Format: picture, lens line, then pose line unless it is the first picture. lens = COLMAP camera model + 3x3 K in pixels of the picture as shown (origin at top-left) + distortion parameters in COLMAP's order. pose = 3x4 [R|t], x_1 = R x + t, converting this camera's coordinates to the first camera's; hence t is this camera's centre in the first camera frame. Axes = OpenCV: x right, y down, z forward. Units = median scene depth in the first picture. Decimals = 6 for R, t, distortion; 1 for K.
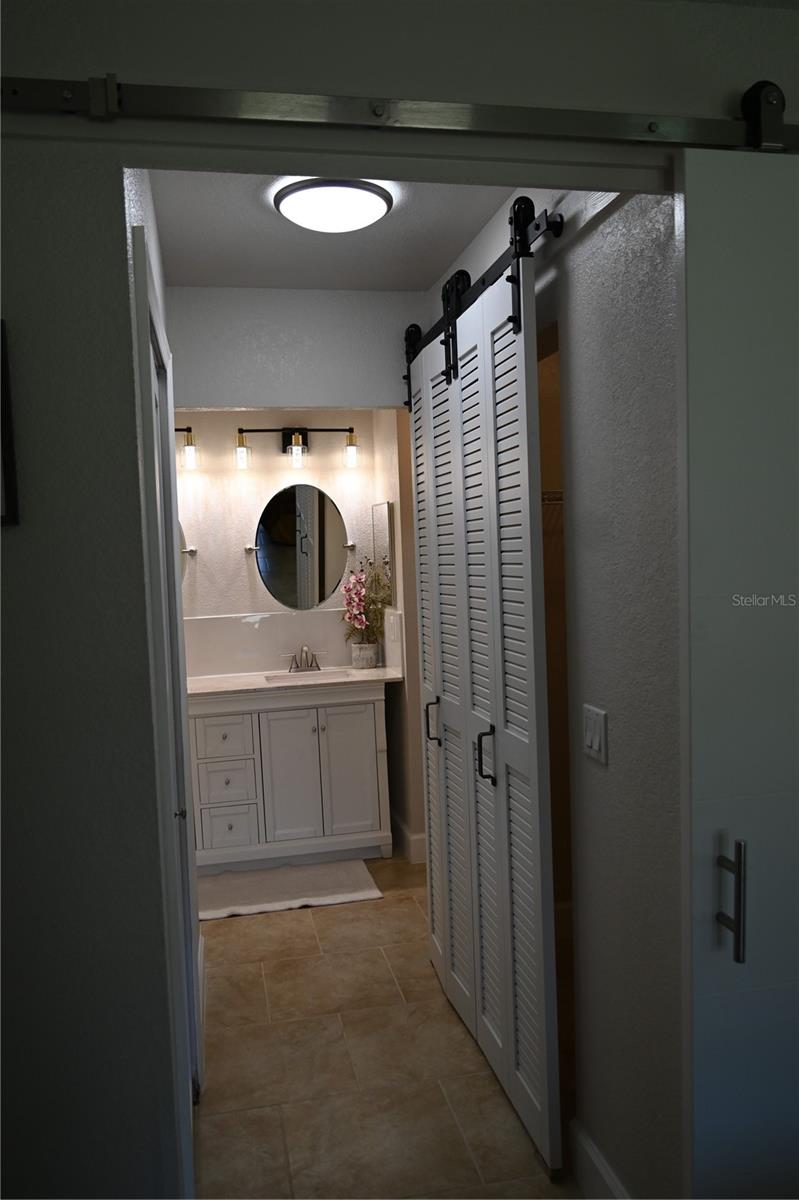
lens RADIAL K [[933.4, 0, 397.2], [0, 933.4, 603.3], [0, 0, 1]] dist [-0.018360, 0.015123]
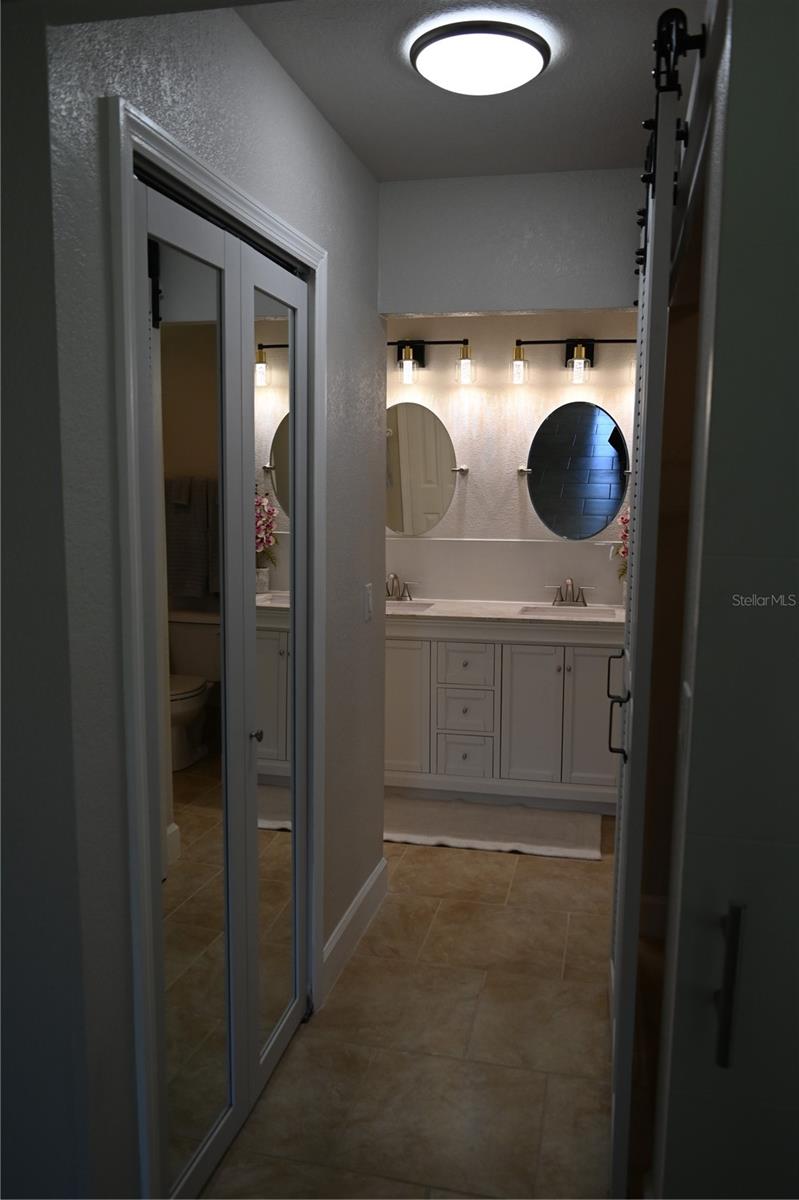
lens RADIAL K [[933.4, 0, 397.2], [0, 933.4, 603.3], [0, 0, 1]] dist [-0.018360, 0.015123]
pose [[0.904933, 0.103205, -0.412849, 0.141304], [-0.069904, 0.993019, 0.095014, -0.006487], [0.419773, -0.057122, 0.905830, 0.094142]]
